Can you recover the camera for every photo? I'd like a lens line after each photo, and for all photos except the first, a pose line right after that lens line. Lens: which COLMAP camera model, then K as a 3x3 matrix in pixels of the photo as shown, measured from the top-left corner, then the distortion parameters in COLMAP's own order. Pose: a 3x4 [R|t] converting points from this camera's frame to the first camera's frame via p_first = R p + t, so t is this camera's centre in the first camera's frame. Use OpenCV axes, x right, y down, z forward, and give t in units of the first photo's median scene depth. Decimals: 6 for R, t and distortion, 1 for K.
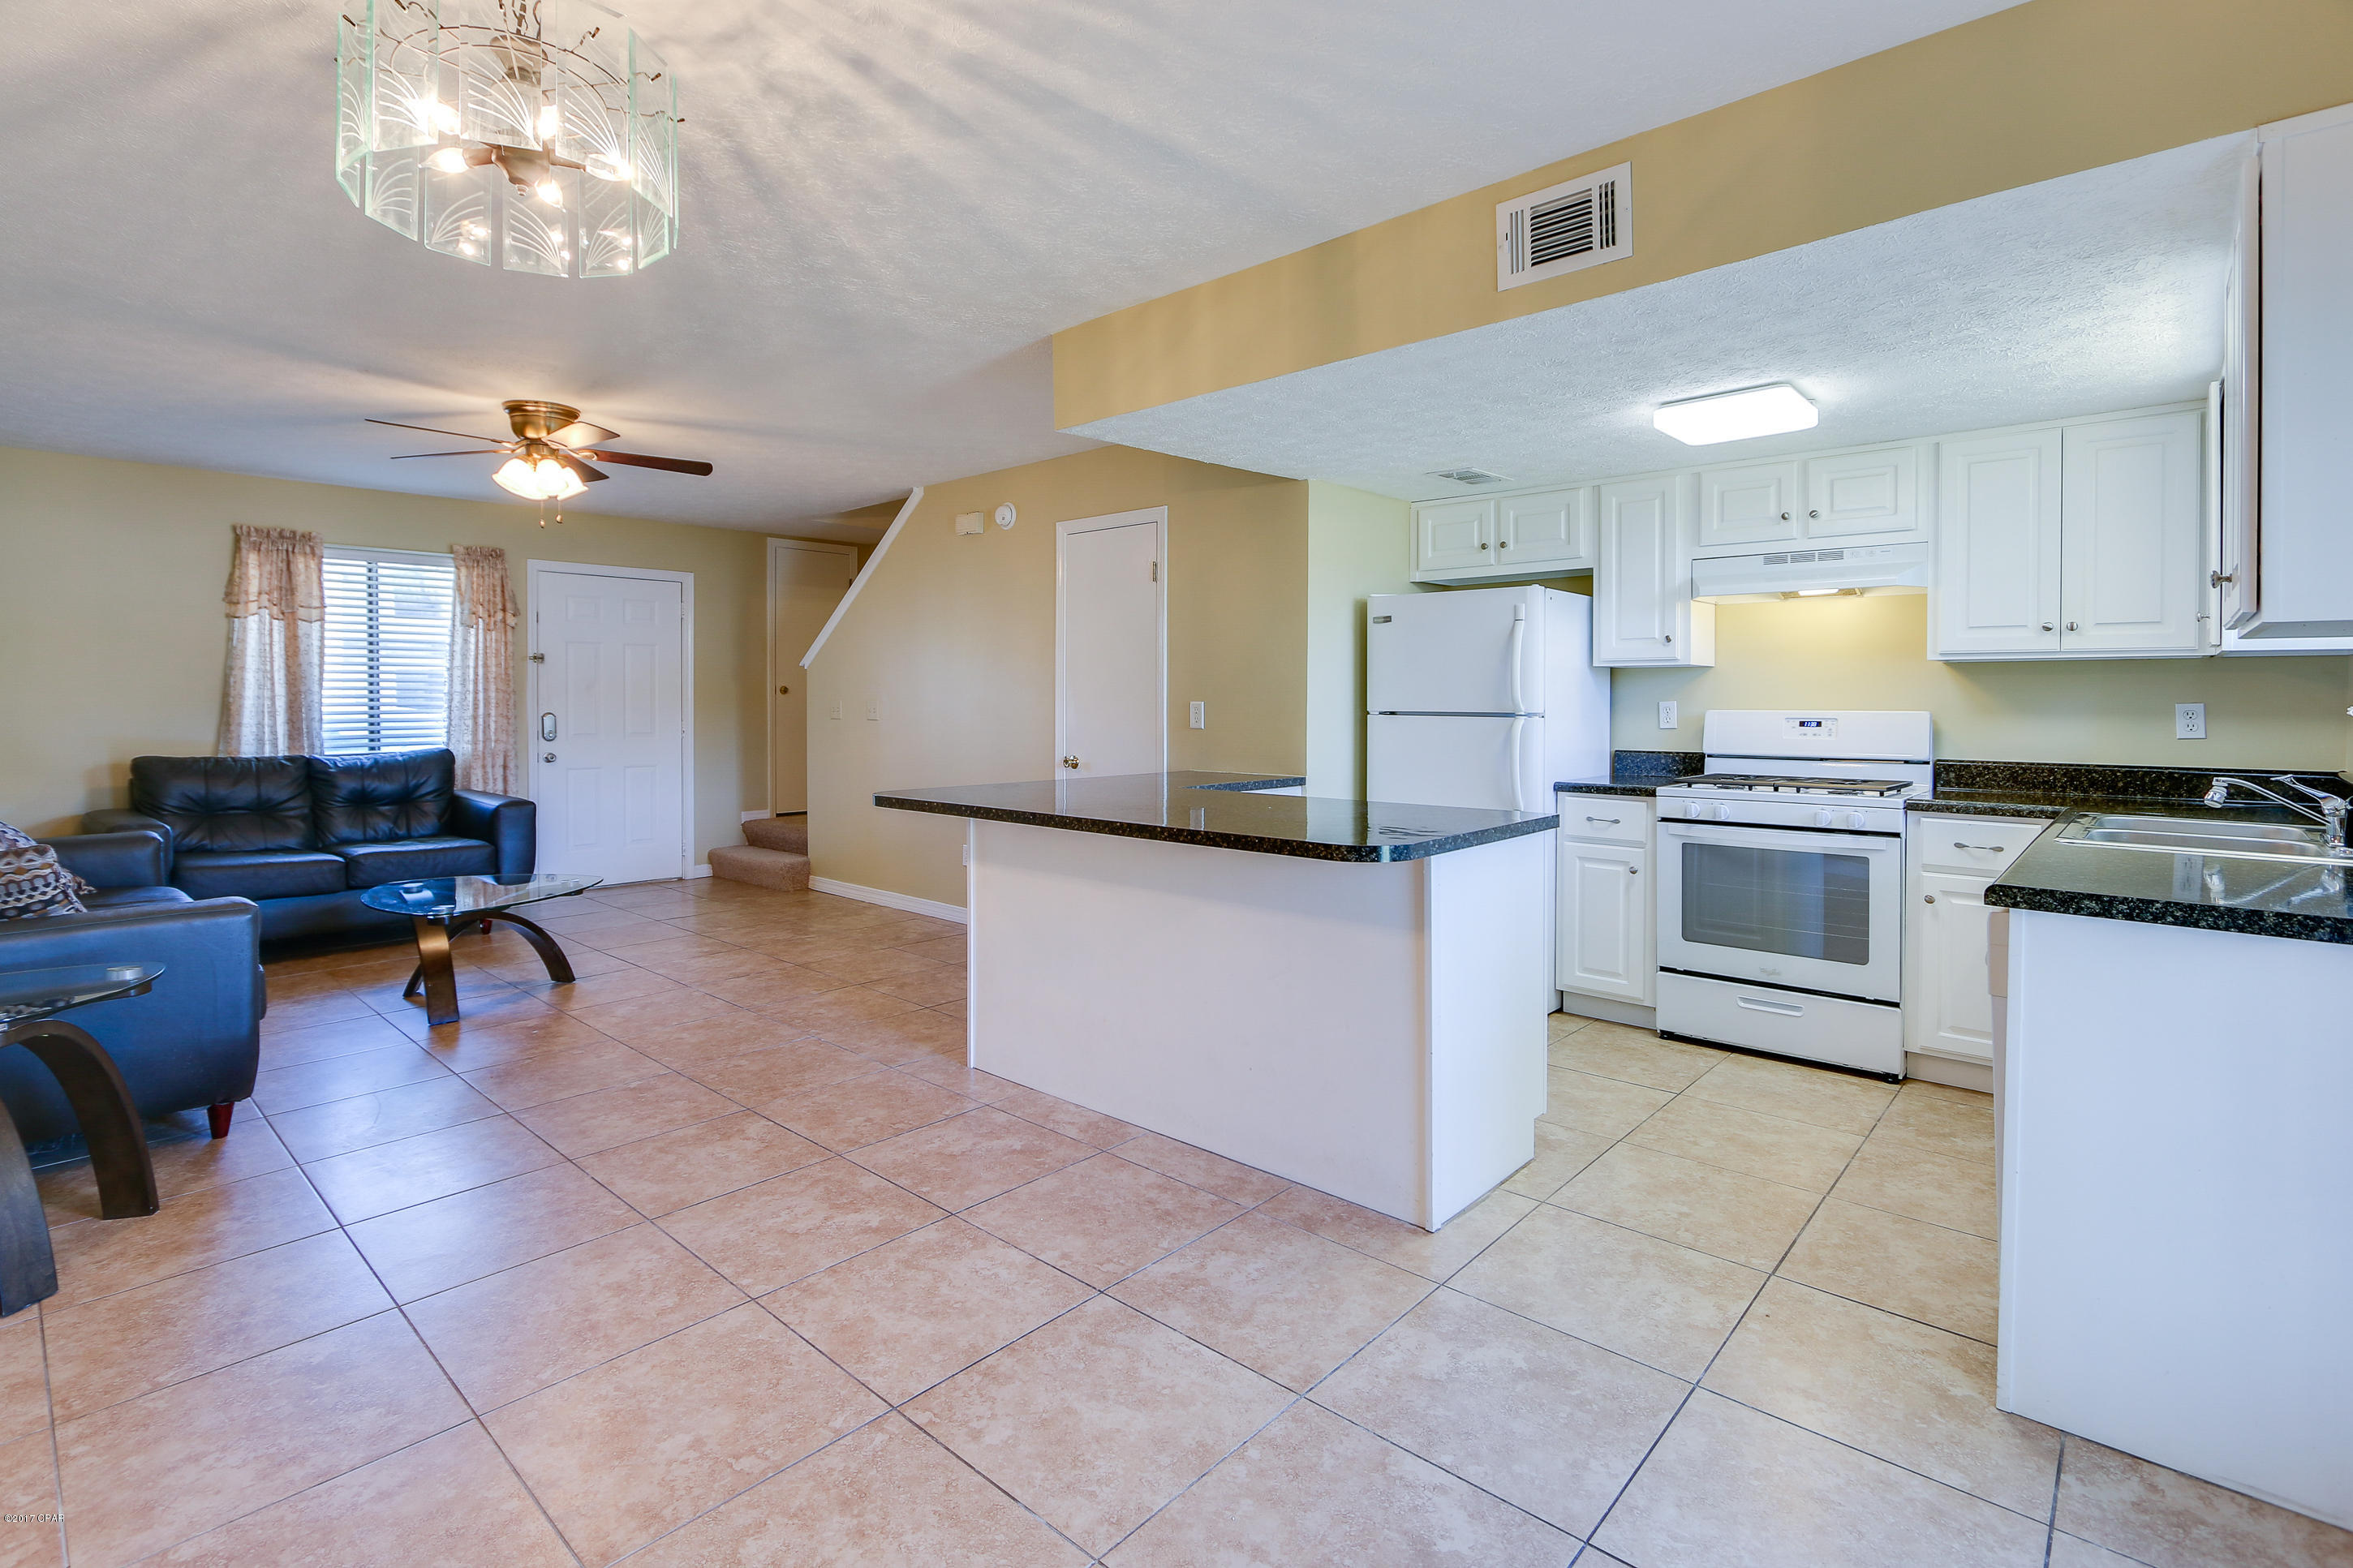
lens RADIAL K [[1112.5, 0, 1156.1], [0, 1112.5, 706.7], [0, 0, 1]] dist [-0.014310, -0.000992]
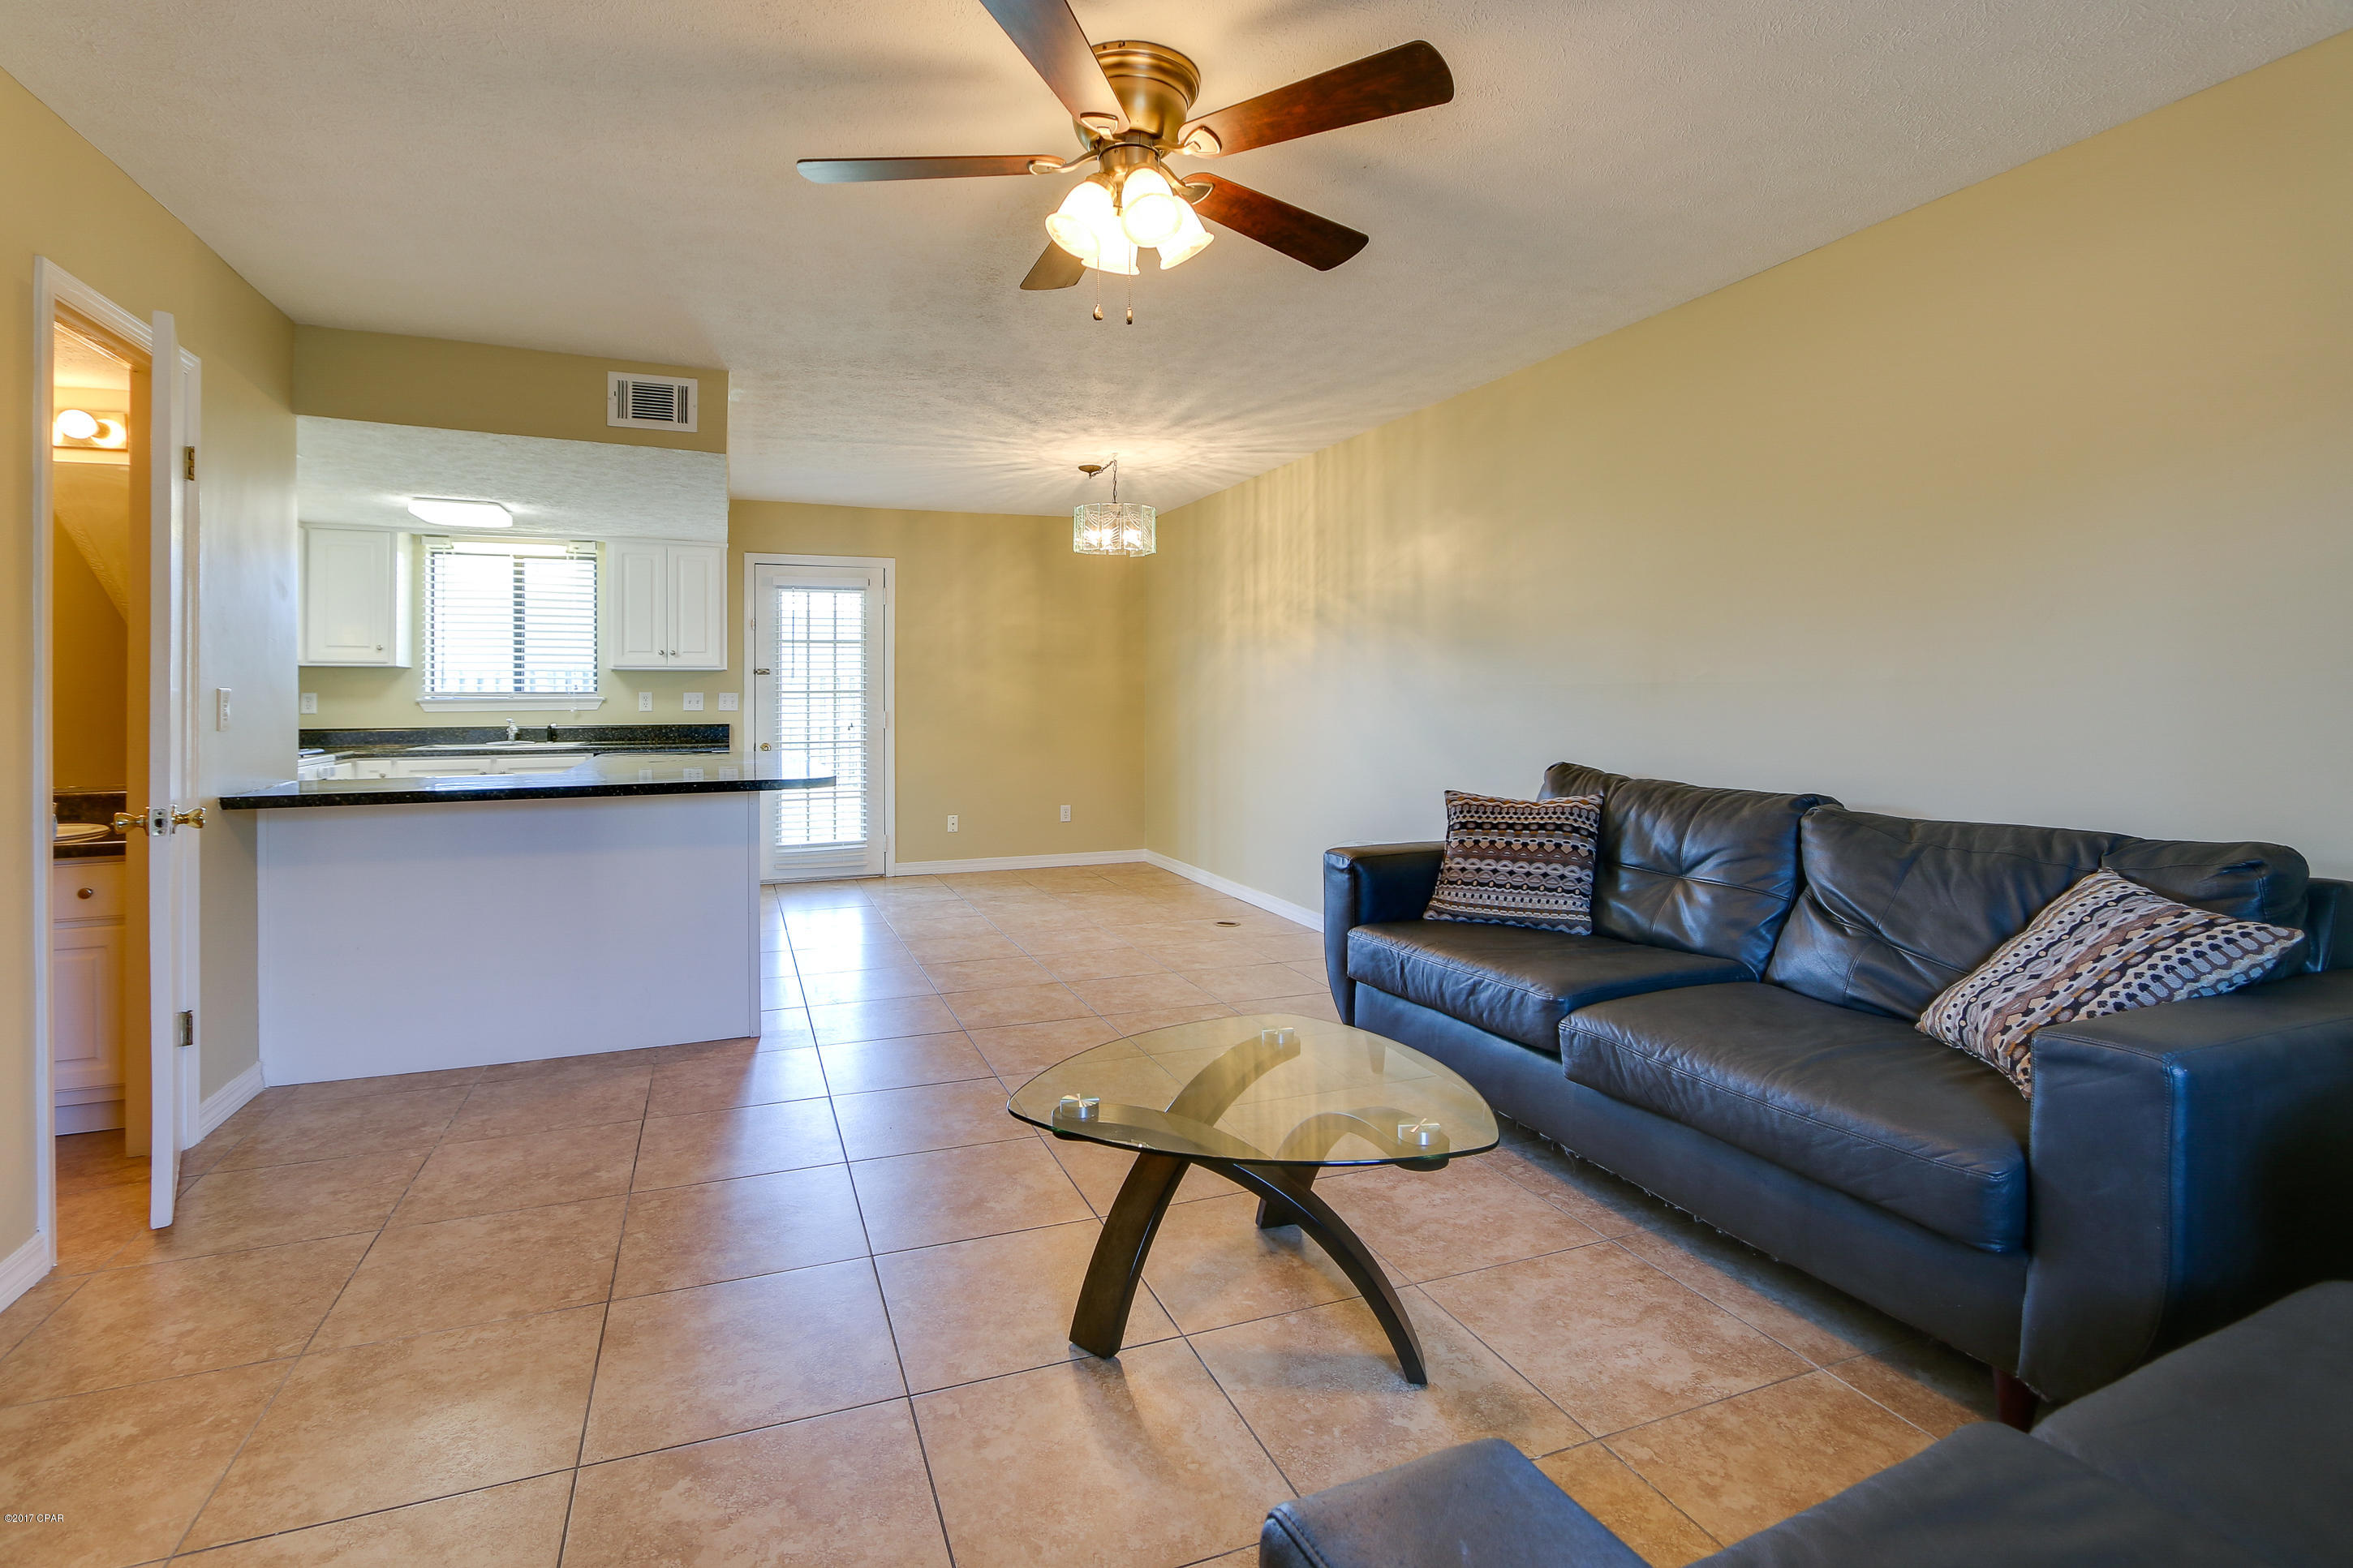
lens RADIAL K [[1112.5, 0, 1150.1], [0, 1112.5, 696.7], [0, 0, 1]] dist [-0.014310, -0.000992]
pose [[-0.896604, 0.003407, 0.442819, -0.835917], [0.007638, 0.999941, 0.007771, 0.000282], [-0.442767, 0.010350, -0.896577, 1.536705]]
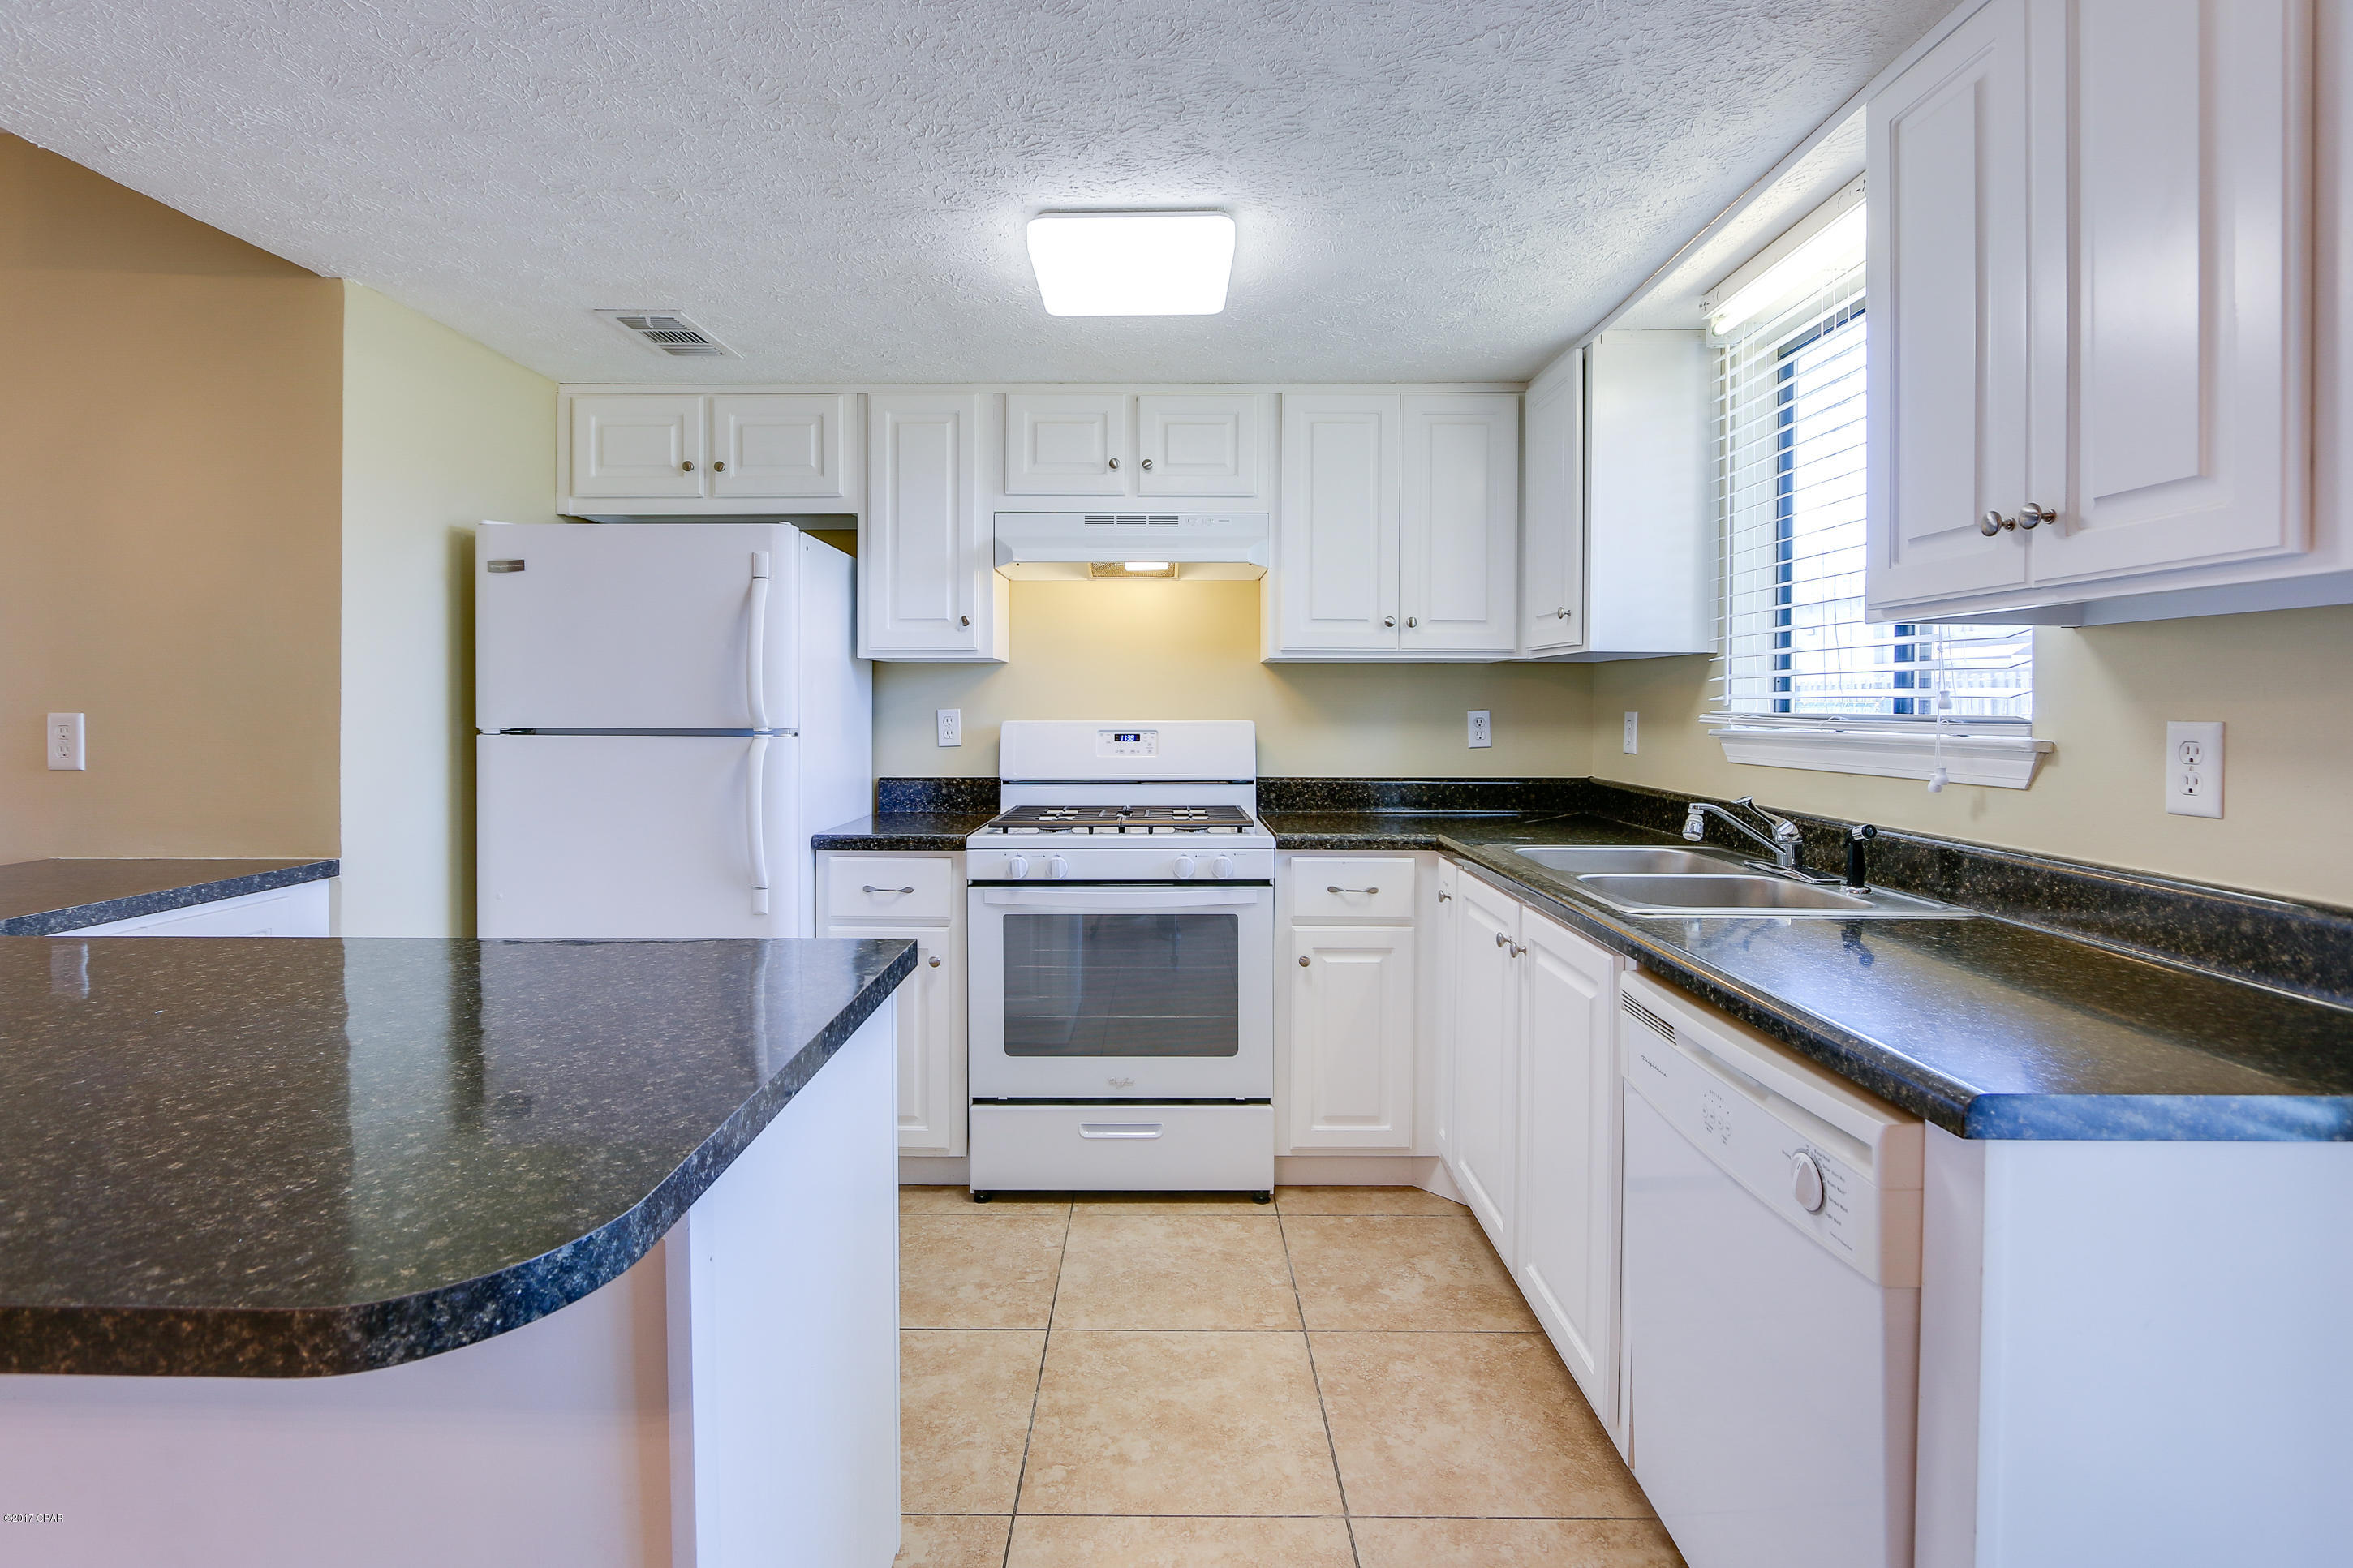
lens RADIAL K [[1112.5, 0, 1156.3], [0, 1112.5, 713.5], [0, 0, 1]] dist [-0.014310, -0.000992]
pose [[0.740313, -0.005924, 0.672237, 0.074918], [0.004667, 0.999982, 0.003672, -0.004350], [-0.672247, 0.000419, 0.740327, 0.393160]]
